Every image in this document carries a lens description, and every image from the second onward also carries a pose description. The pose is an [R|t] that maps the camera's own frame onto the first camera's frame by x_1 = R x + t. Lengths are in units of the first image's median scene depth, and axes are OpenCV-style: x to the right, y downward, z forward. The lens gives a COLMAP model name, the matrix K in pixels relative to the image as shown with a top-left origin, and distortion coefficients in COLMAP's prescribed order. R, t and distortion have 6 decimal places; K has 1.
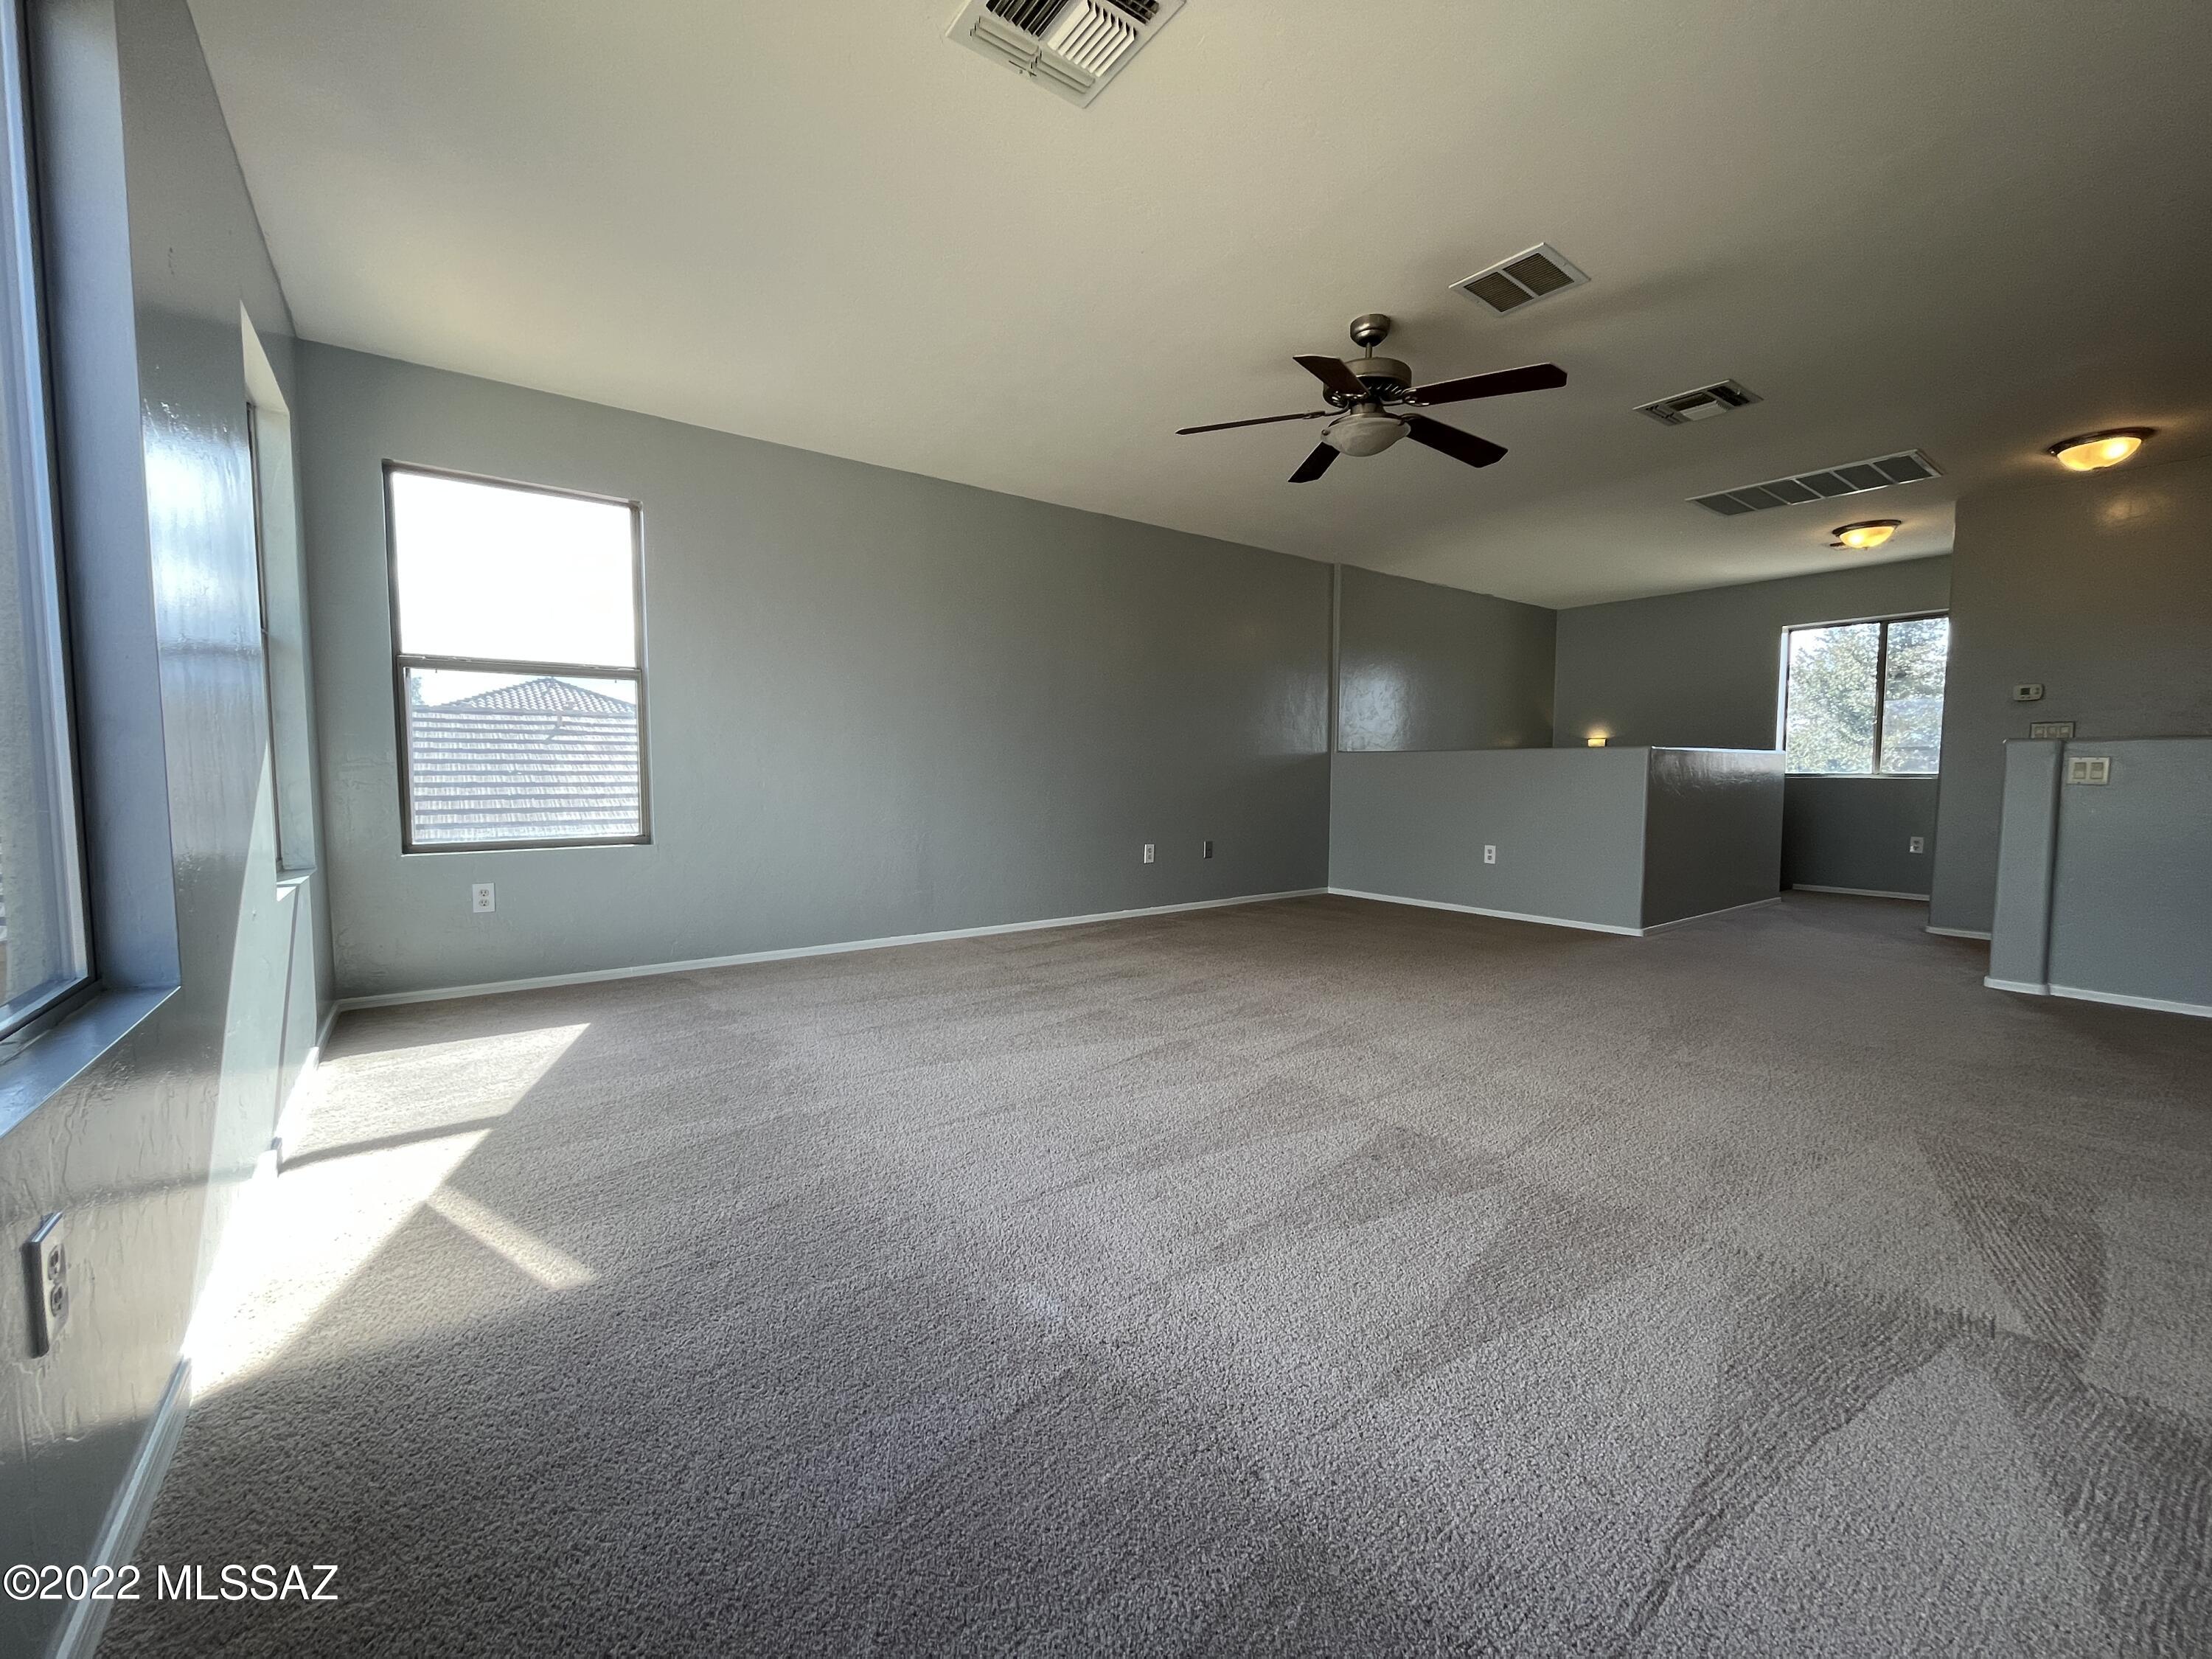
lens RADIAL K [[891.6, 0, 1099.4], [0, 891.6, 832.6], [0, 0, 1]] dist [-0.000802, -0.000119]
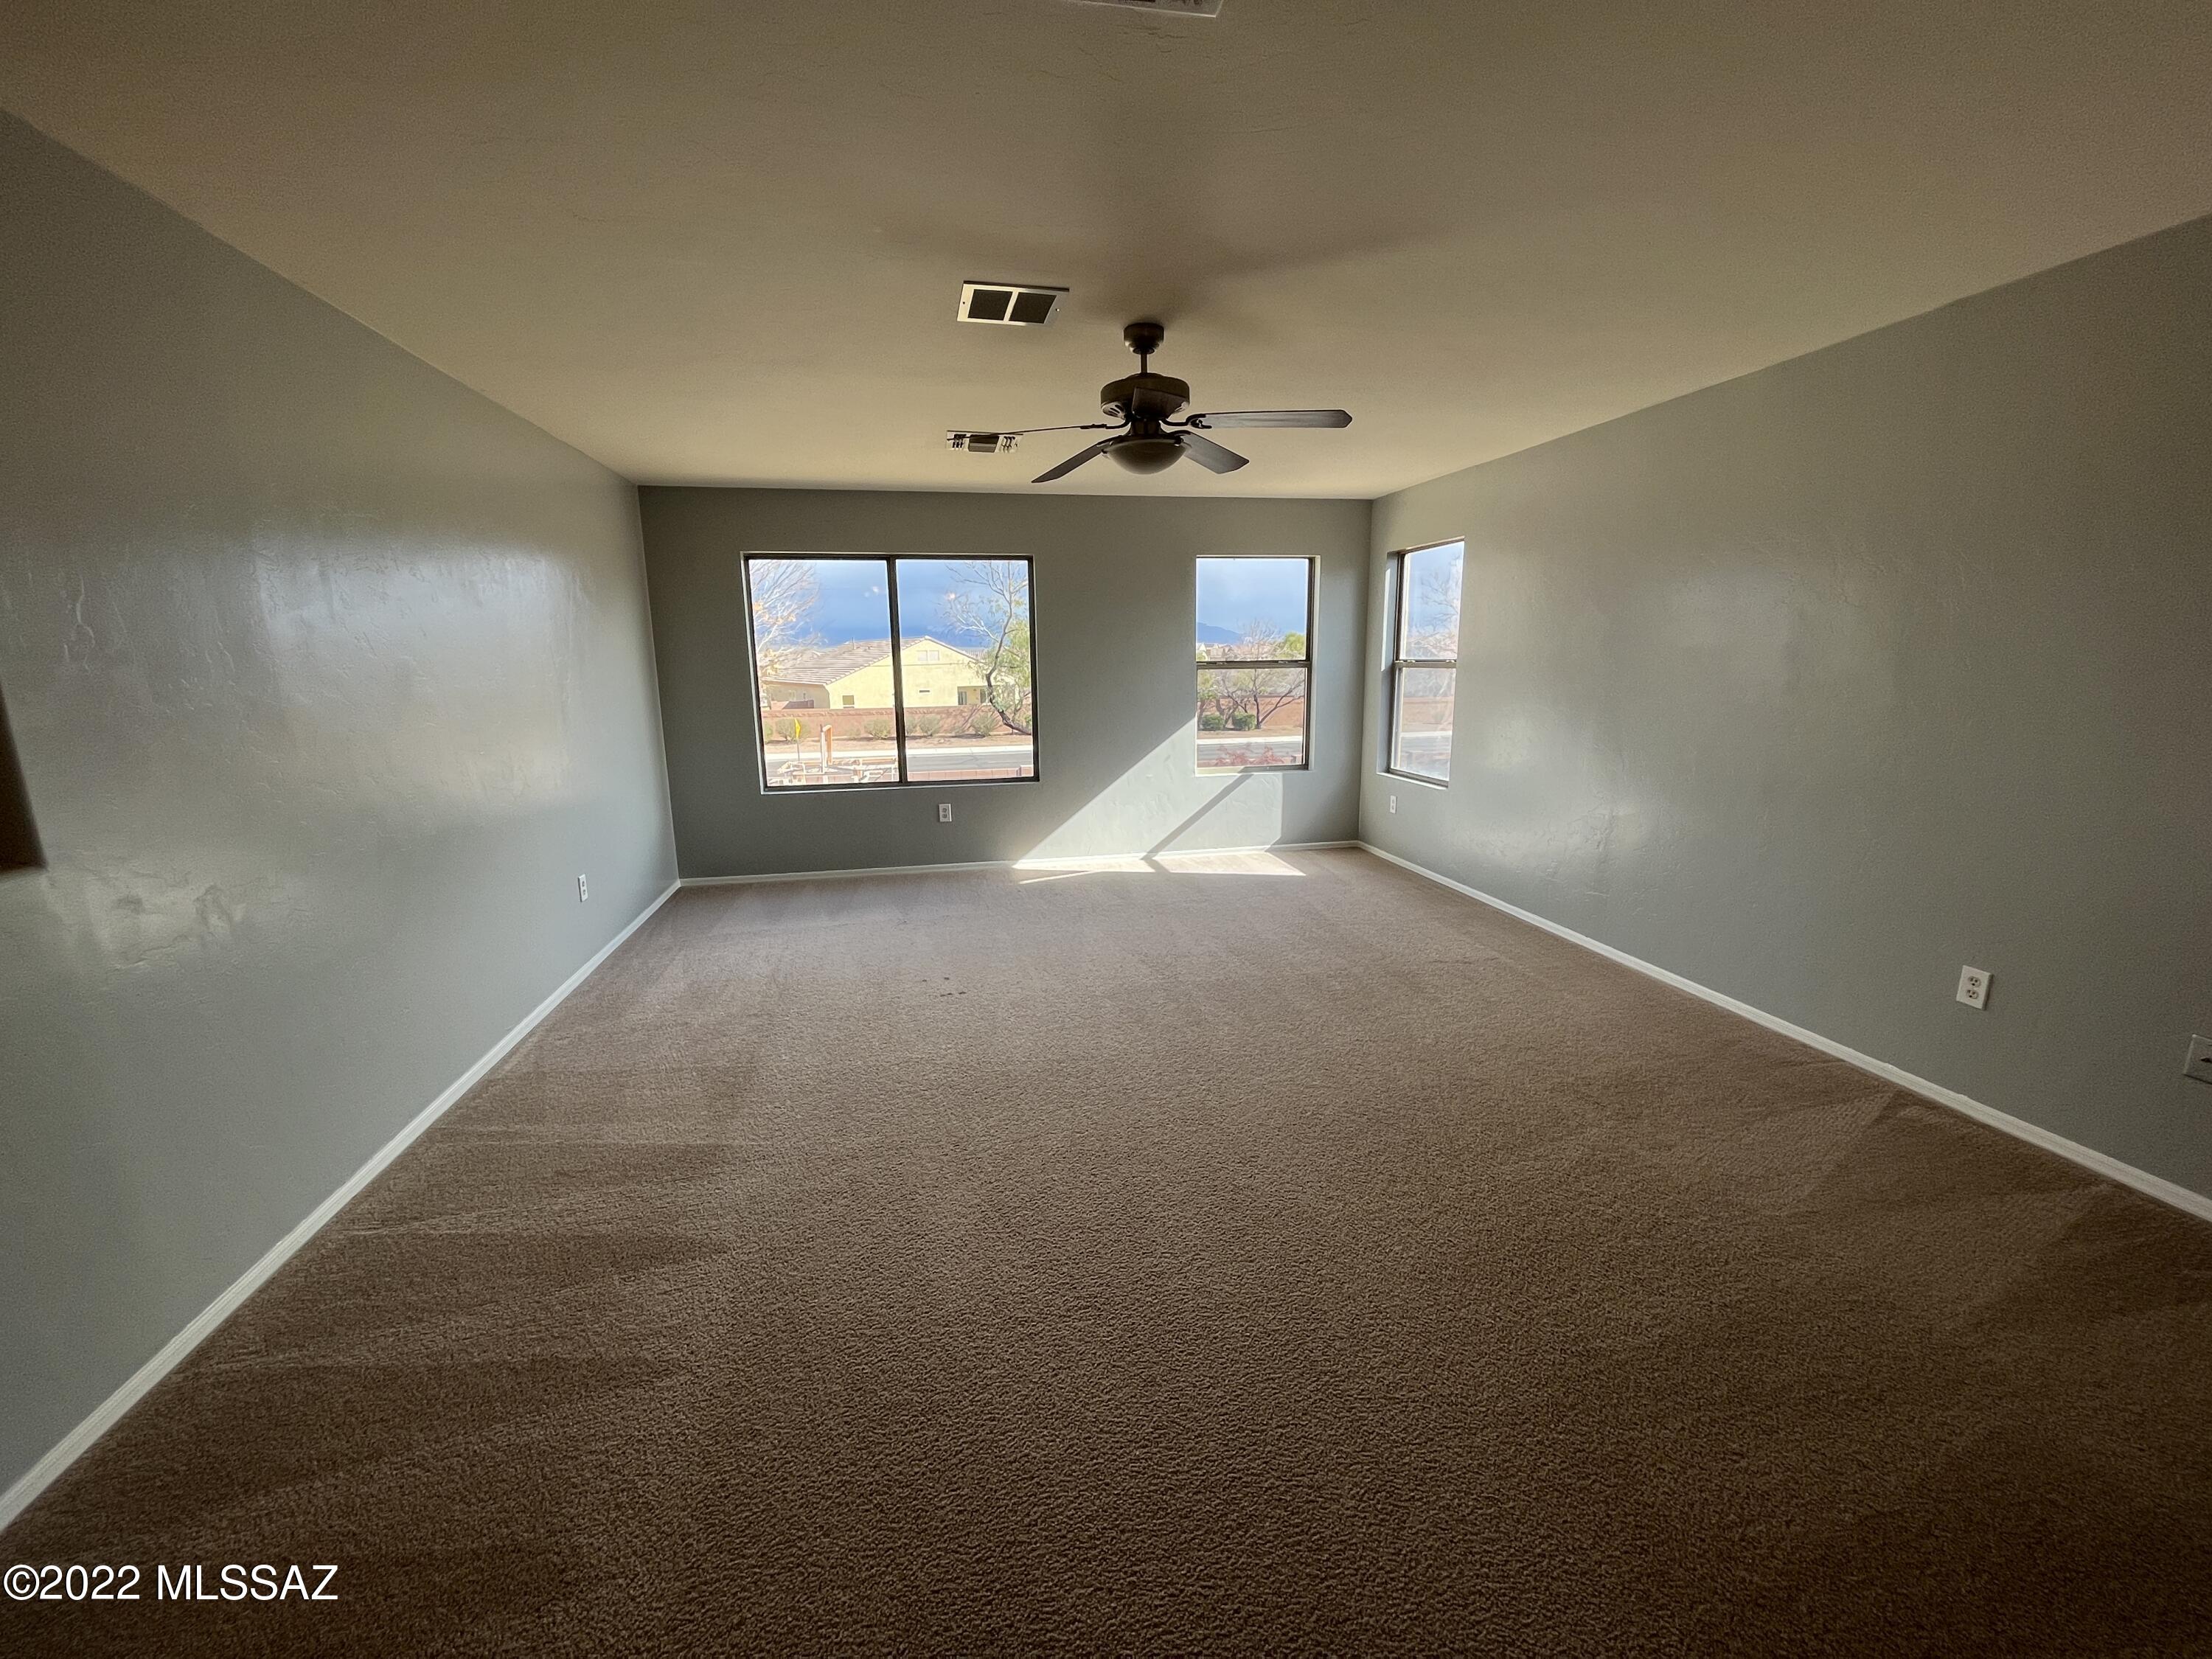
lens RADIAL K [[891.6, 0, 1099.4], [0, 891.6, 832.6], [0, 0, 1]] dist [-0.000802, -0.000119]
pose [[-0.431926, 0.176597, -0.884451, 1.069904], [-0.052417, 0.974071, 0.220089, -0.221859], [0.900384, 0.141422, -0.411470, 1.213934]]
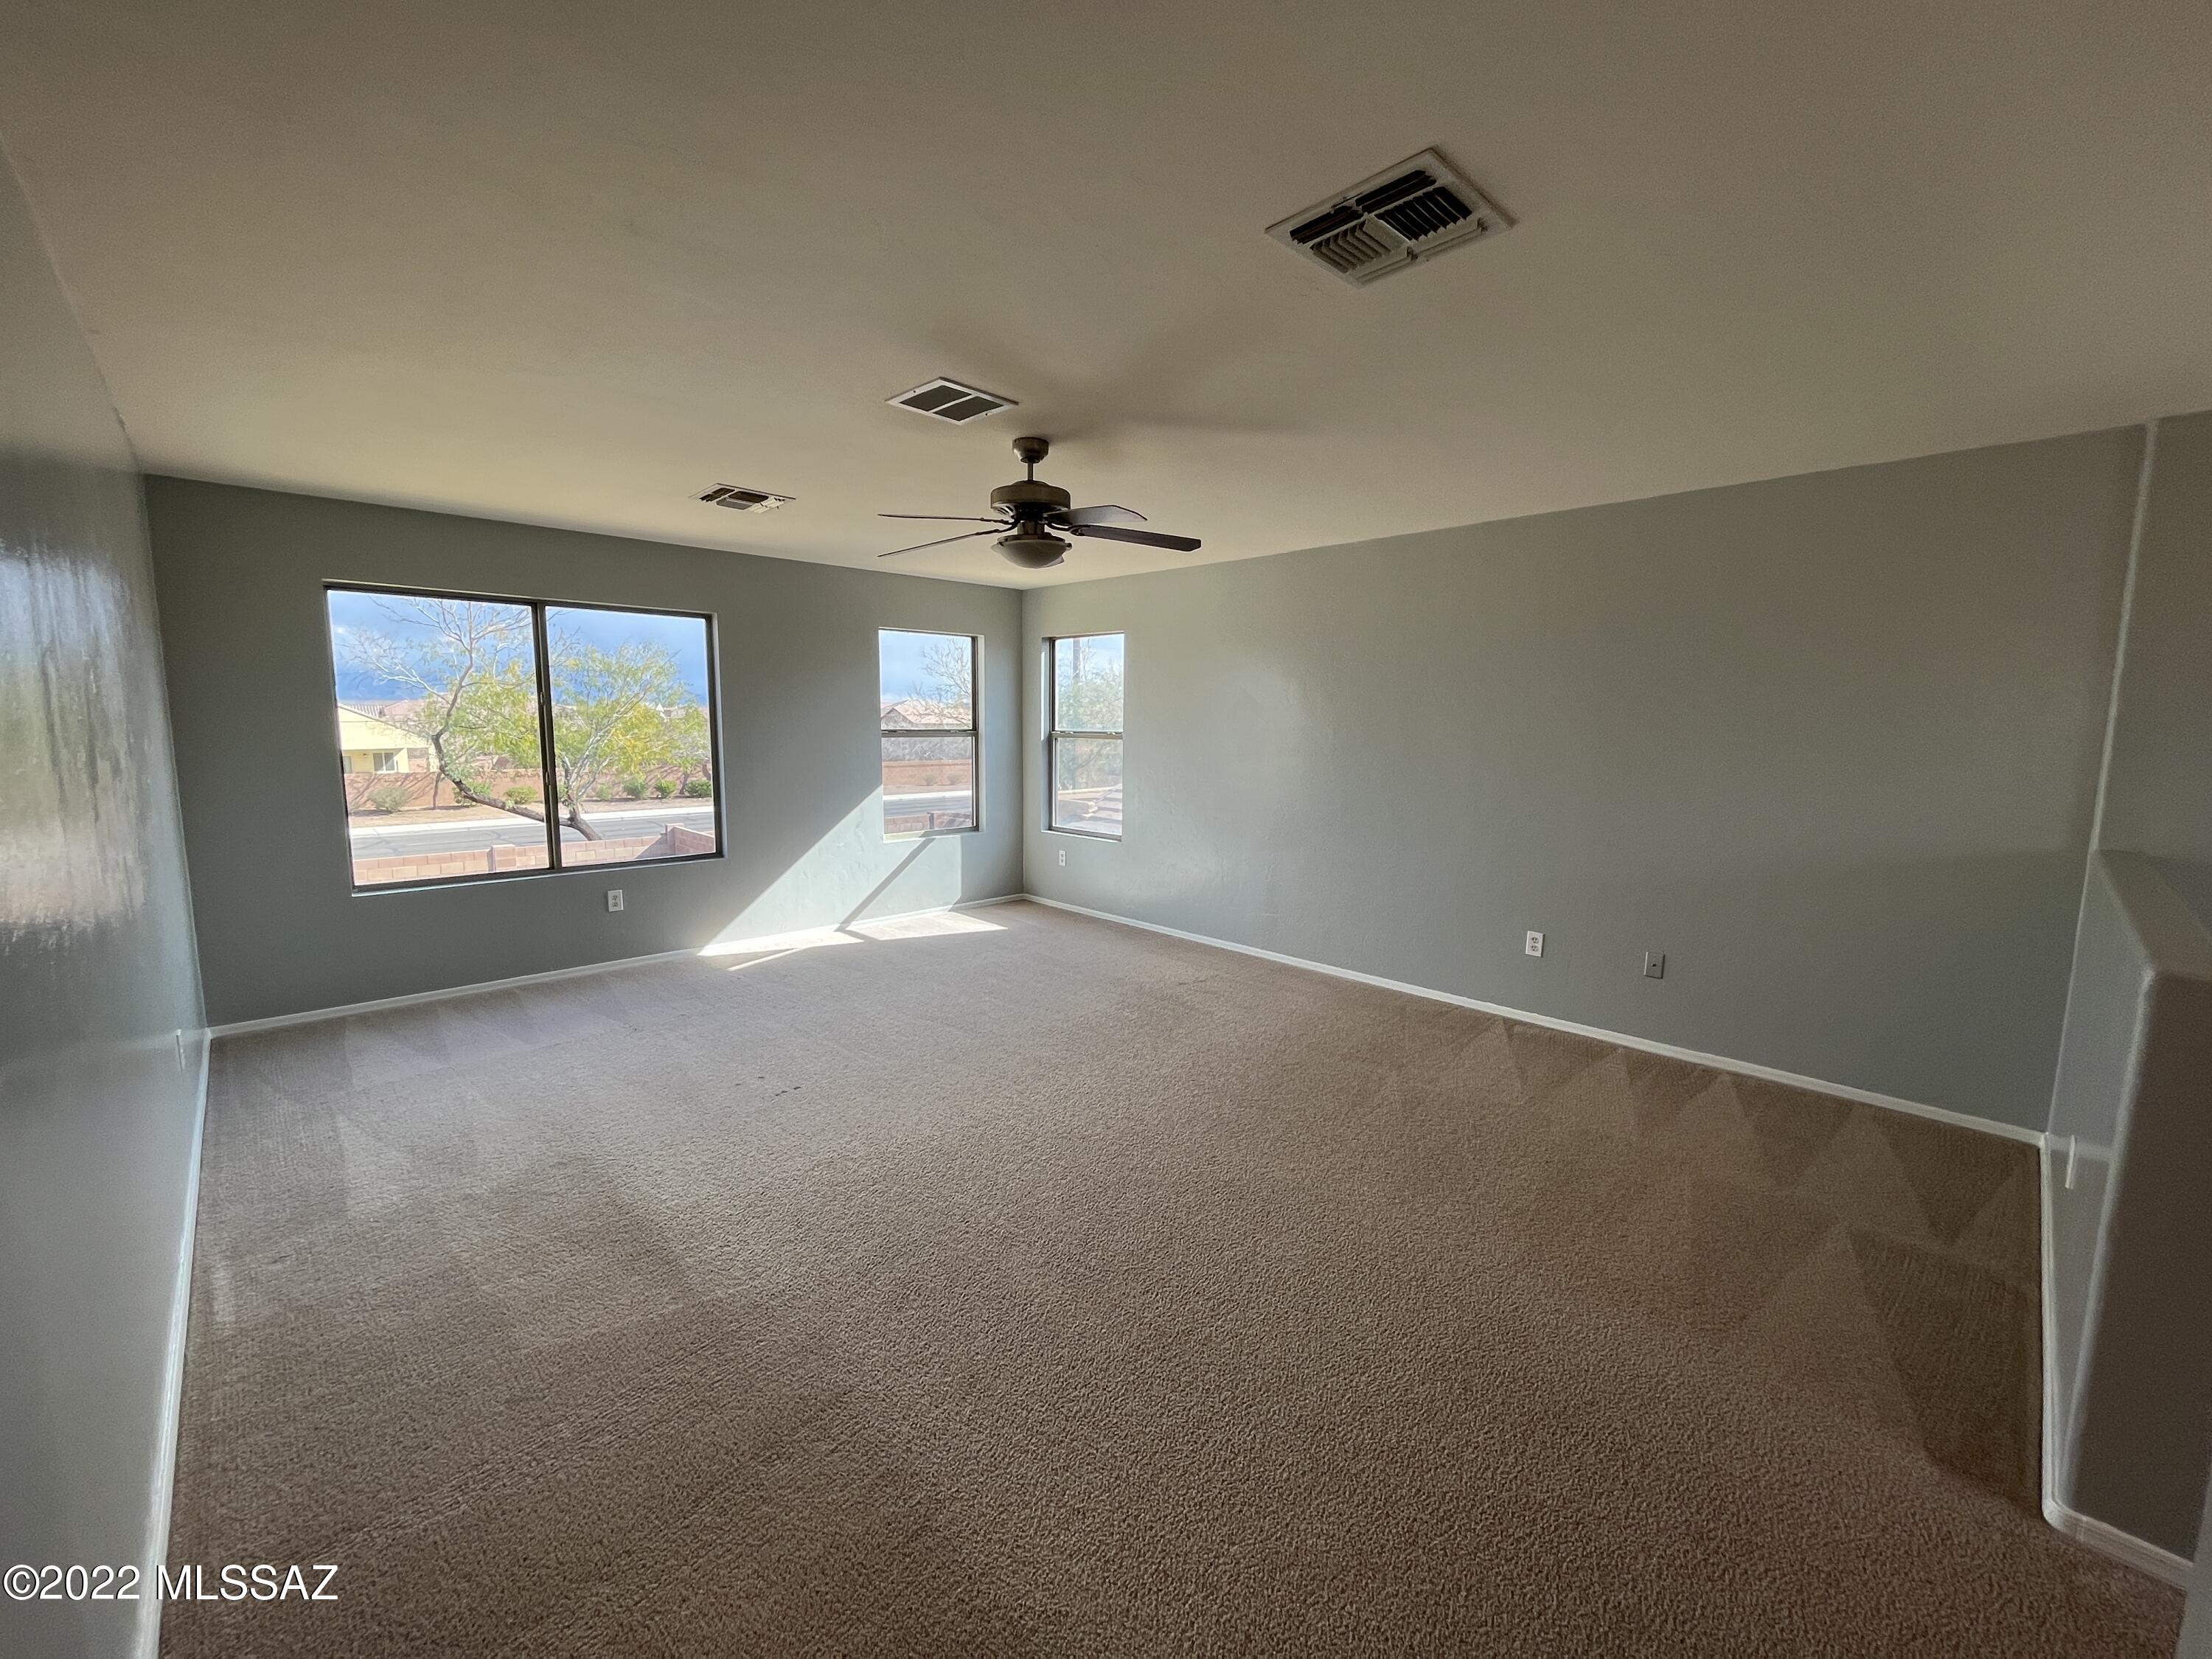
lens RADIAL K [[891.6, 0, 1099.4], [0, 891.6, 832.6], [0, 0, 1]] dist [-0.000802, -0.000119]
pose [[0.124993, 0.122204, -0.984603, 1.204653], [-0.078737, 0.990477, 0.112937, -0.205953], [0.989028, 0.063408, 0.133425, 0.828675]]
